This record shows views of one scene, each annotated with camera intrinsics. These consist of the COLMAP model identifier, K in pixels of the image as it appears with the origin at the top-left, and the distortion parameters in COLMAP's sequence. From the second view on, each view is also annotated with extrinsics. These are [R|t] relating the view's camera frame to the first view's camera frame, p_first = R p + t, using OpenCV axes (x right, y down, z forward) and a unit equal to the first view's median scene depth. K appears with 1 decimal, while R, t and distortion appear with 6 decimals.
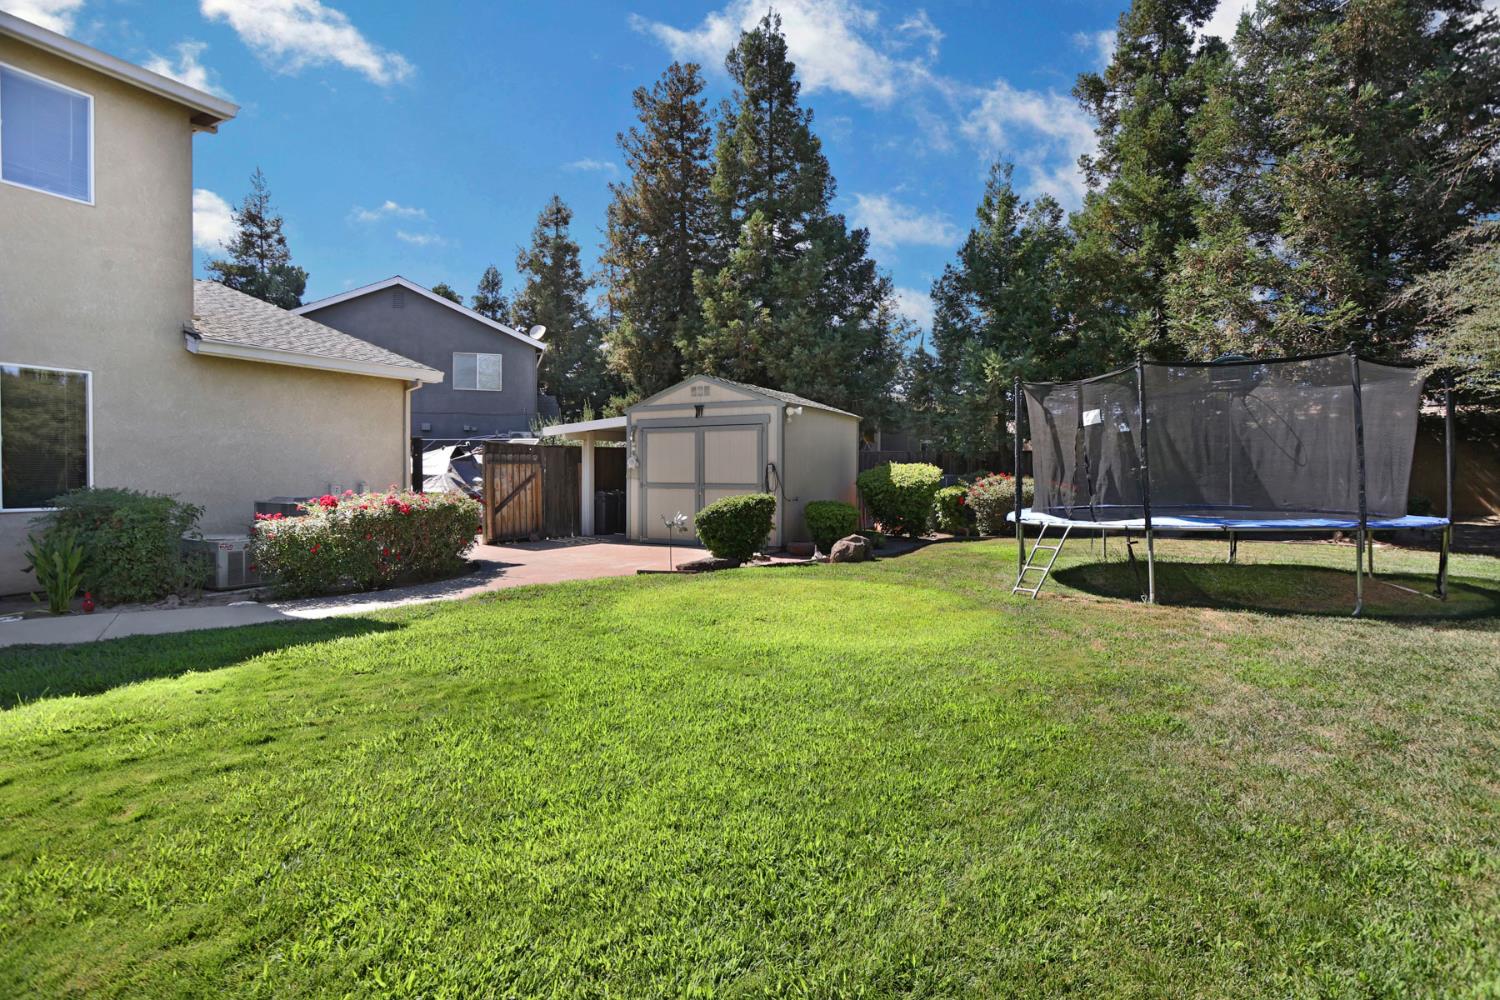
lens RADIAL K [[743.0, 0, 750.0], [0, 743.0, 500.0], [0, 0, 1]] dist [-0.049531, 0.019292]
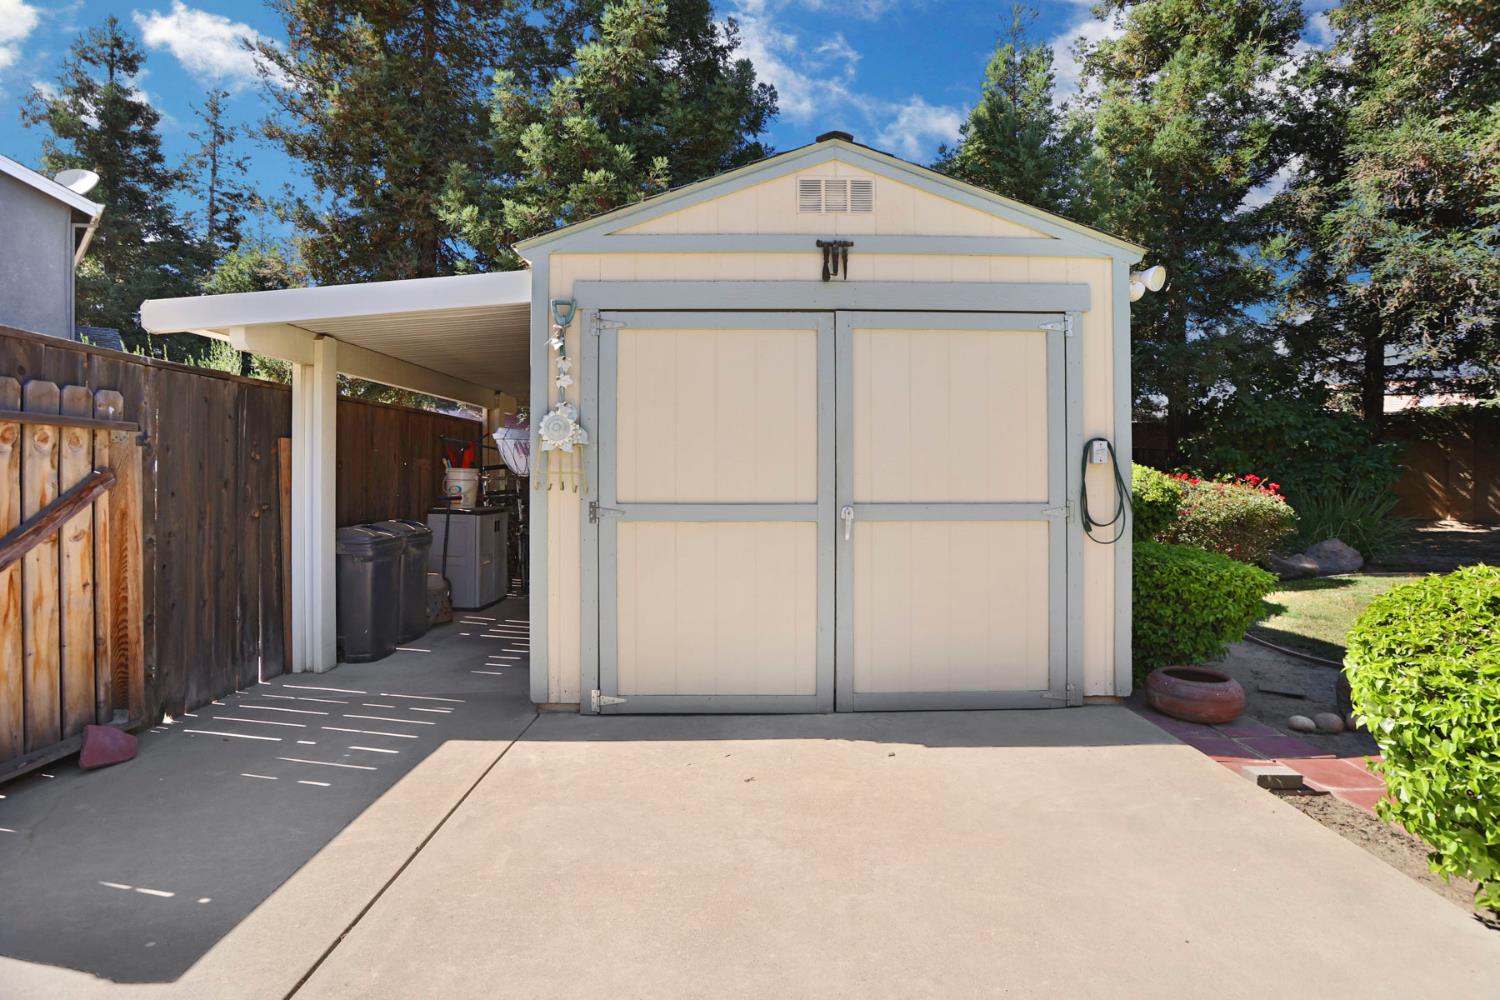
lens RADIAL K [[721.9, 0, 744.1], [0, 721.9, 483.3], [0, 0, 1]] dist [-0.047180, 0.017222]
pose [[0.879314, -0.004156, 0.476225, -0.219726], [0.018761, 0.999488, -0.025917, -0.021761], [-0.475873, 0.031724, 0.878942, 0.708144]]
